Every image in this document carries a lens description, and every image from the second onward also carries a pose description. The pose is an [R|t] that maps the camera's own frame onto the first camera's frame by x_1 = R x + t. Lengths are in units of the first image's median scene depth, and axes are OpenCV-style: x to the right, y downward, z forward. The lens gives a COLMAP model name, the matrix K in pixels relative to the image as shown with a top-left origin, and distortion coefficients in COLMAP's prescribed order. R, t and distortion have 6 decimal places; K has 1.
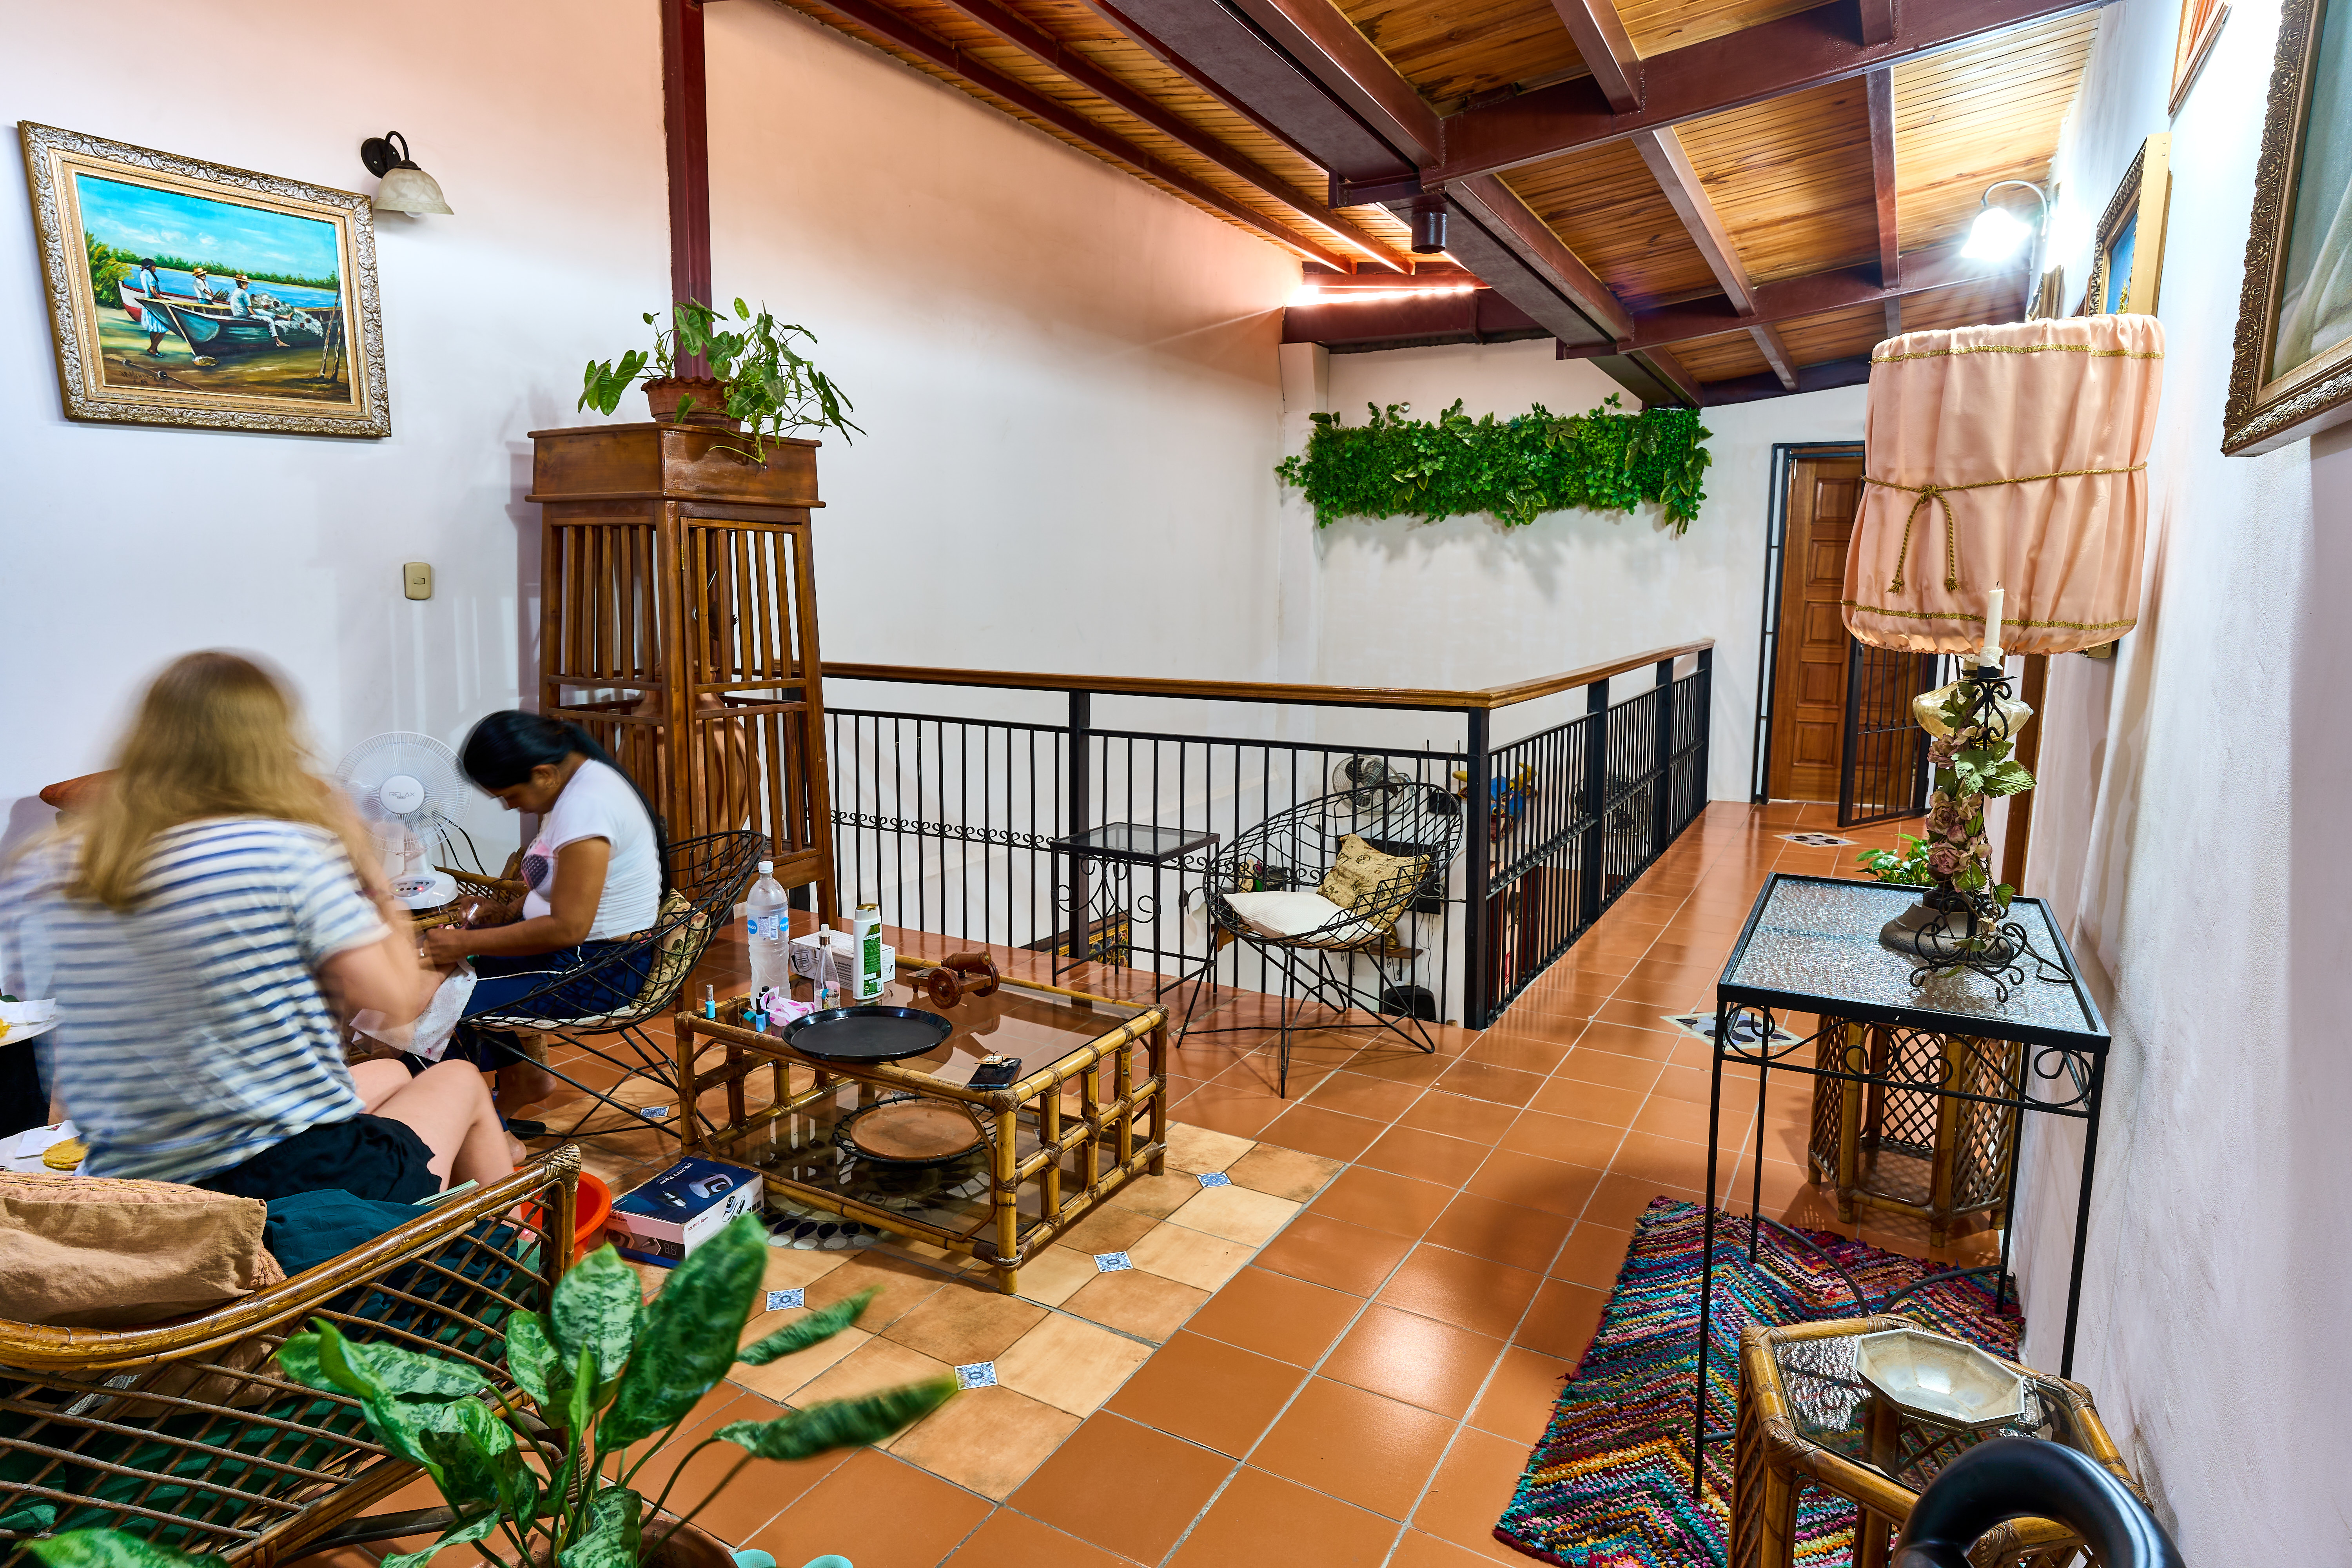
lens RADIAL K [[1284.8, 0, 1173.4], [0, 1284.8, 777.3], [0, 0, 1]] dist [-0.055992, 0.040262]
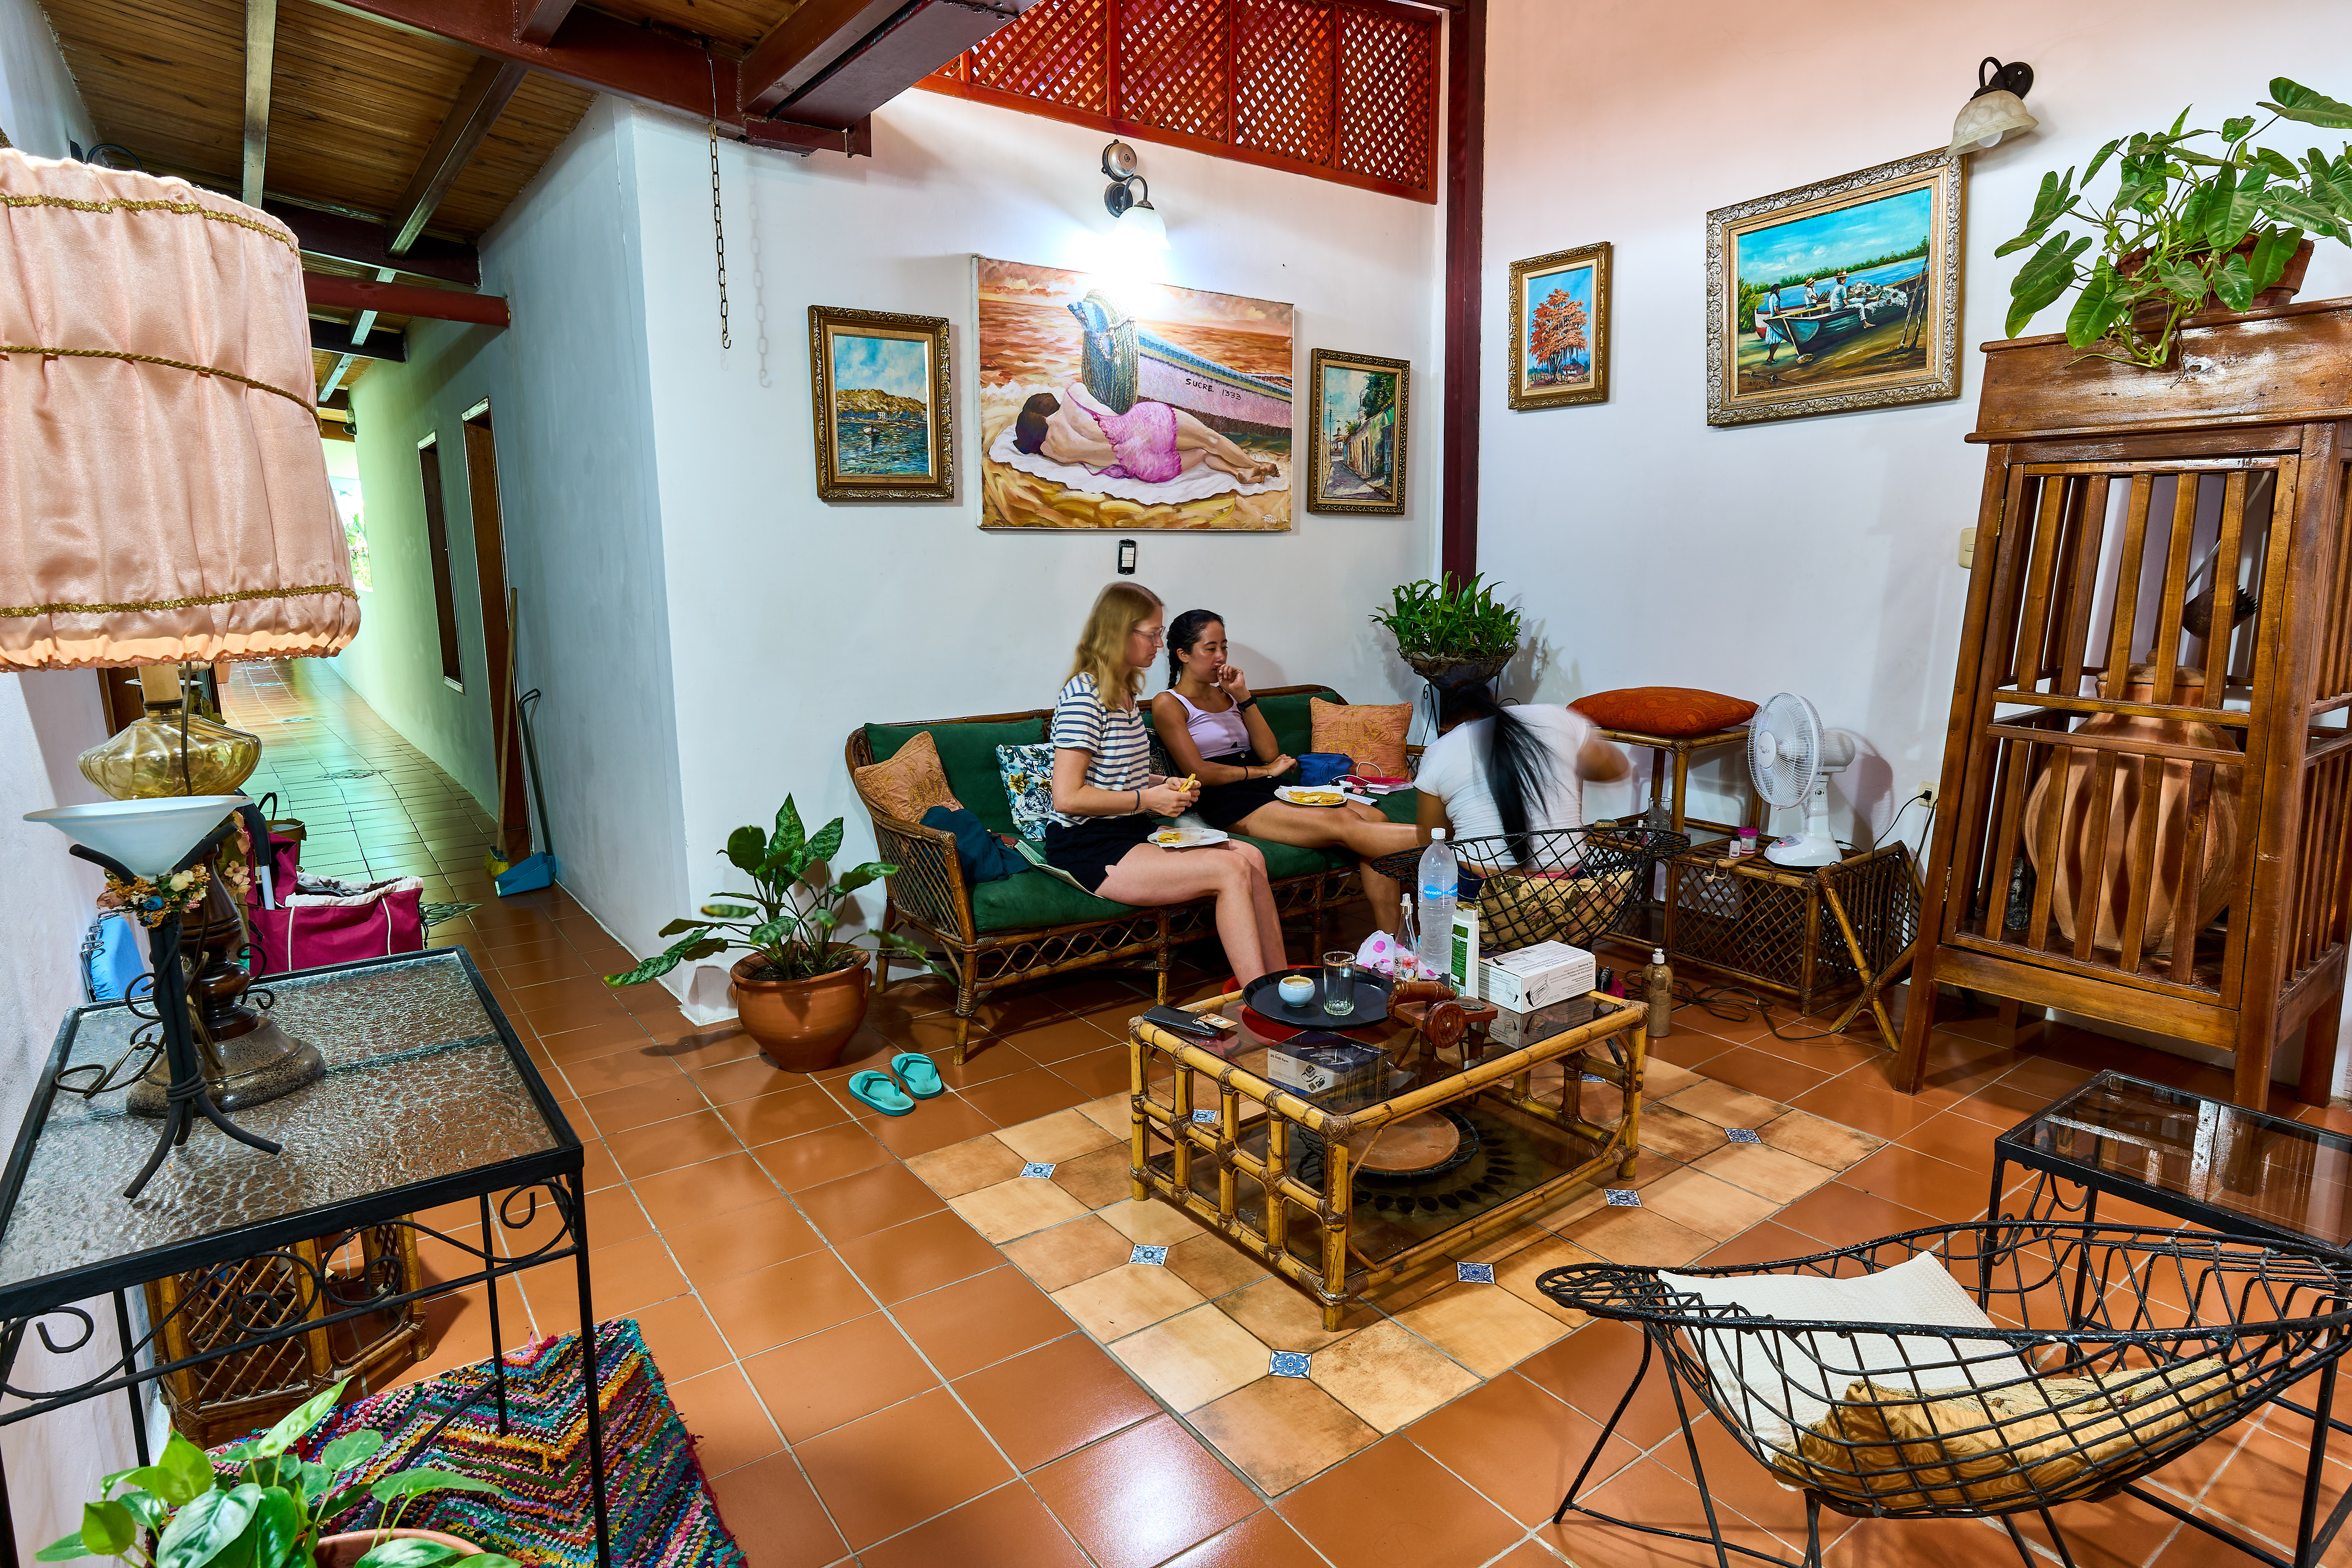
lens RADIAL K [[1284.8, 0, 1173.4], [0, 1284.8, 777.3], [0, 0, 1]] dist [-0.055992, 0.040262]
pose [[-0.406992, 0.163445, -0.898690, 0.540080], [-0.131379, 0.963157, 0.234668, -0.144823], [0.903934, 0.213577, -0.370523, 0.919717]]
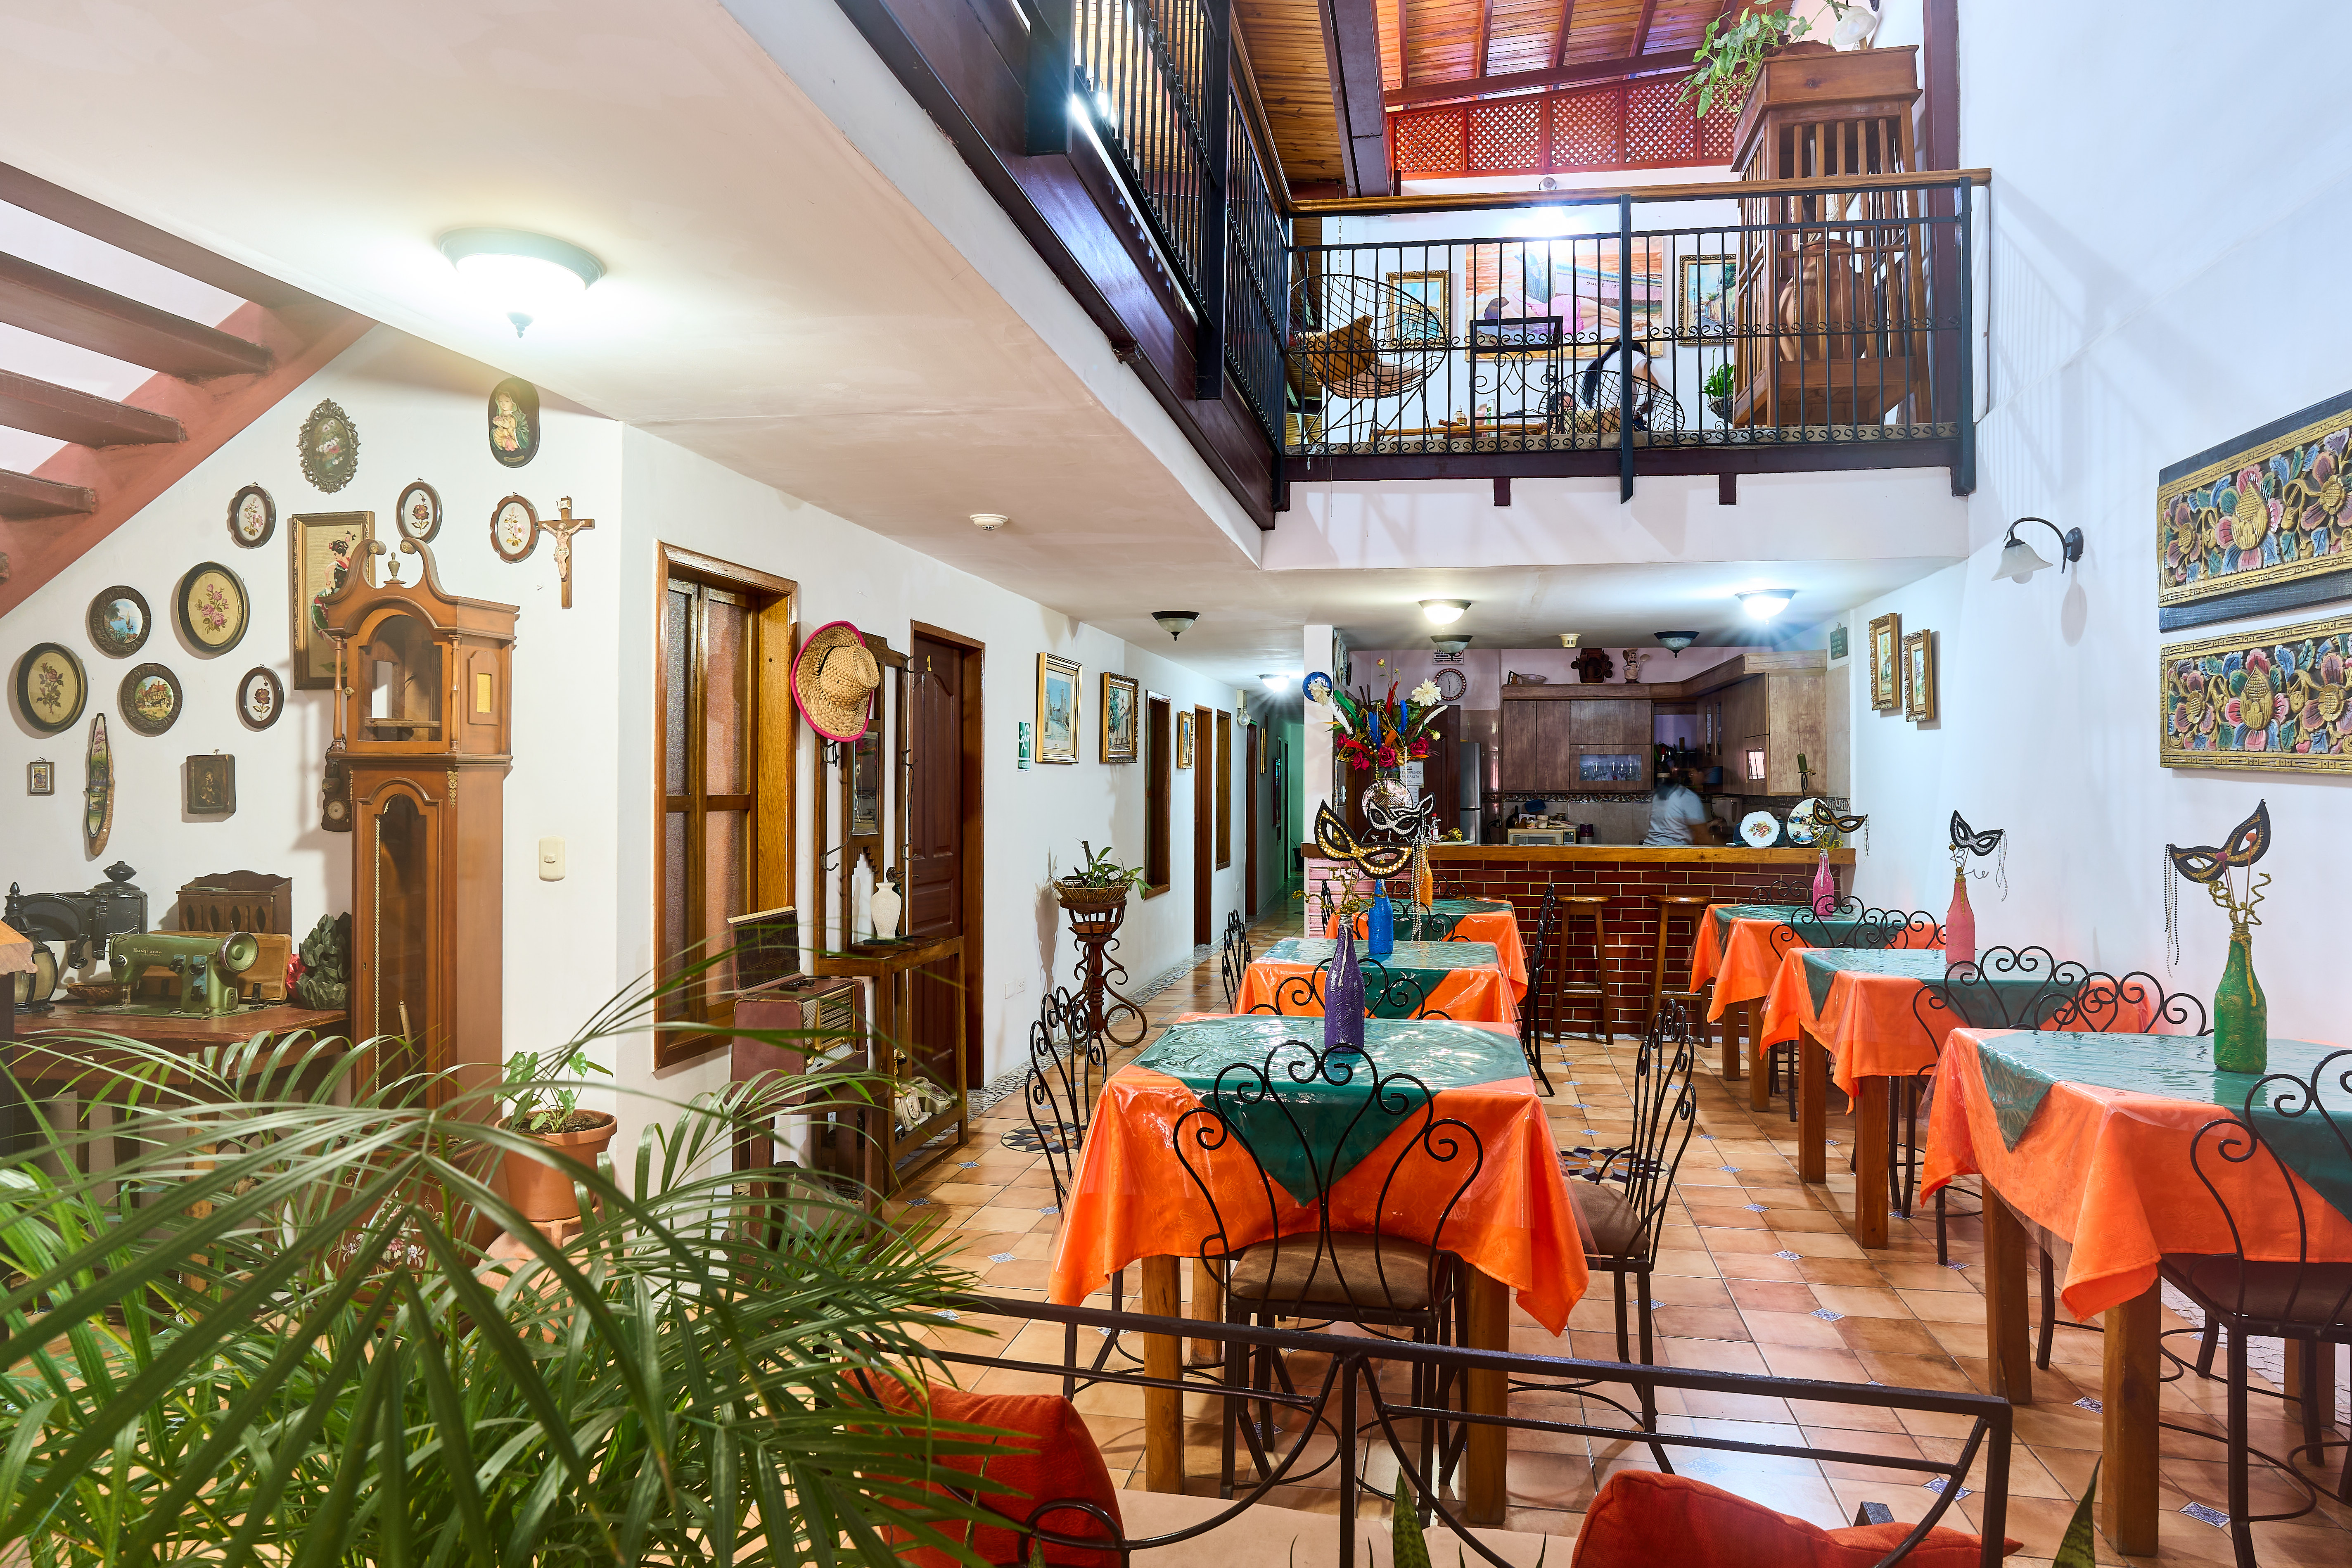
lens RADIAL K [[1354.5, 0, 1218.8], [0, 1354.5, 778.8], [0, 0, 1]] dist [-0.057797, 0.043718]
pose [[-0.937493, -0.008315, -0.347906, 0.880908], [-0.060355, 0.988450, 0.139013, 0.383737], [0.342731, 0.151322, -0.927166, 2.620272]]
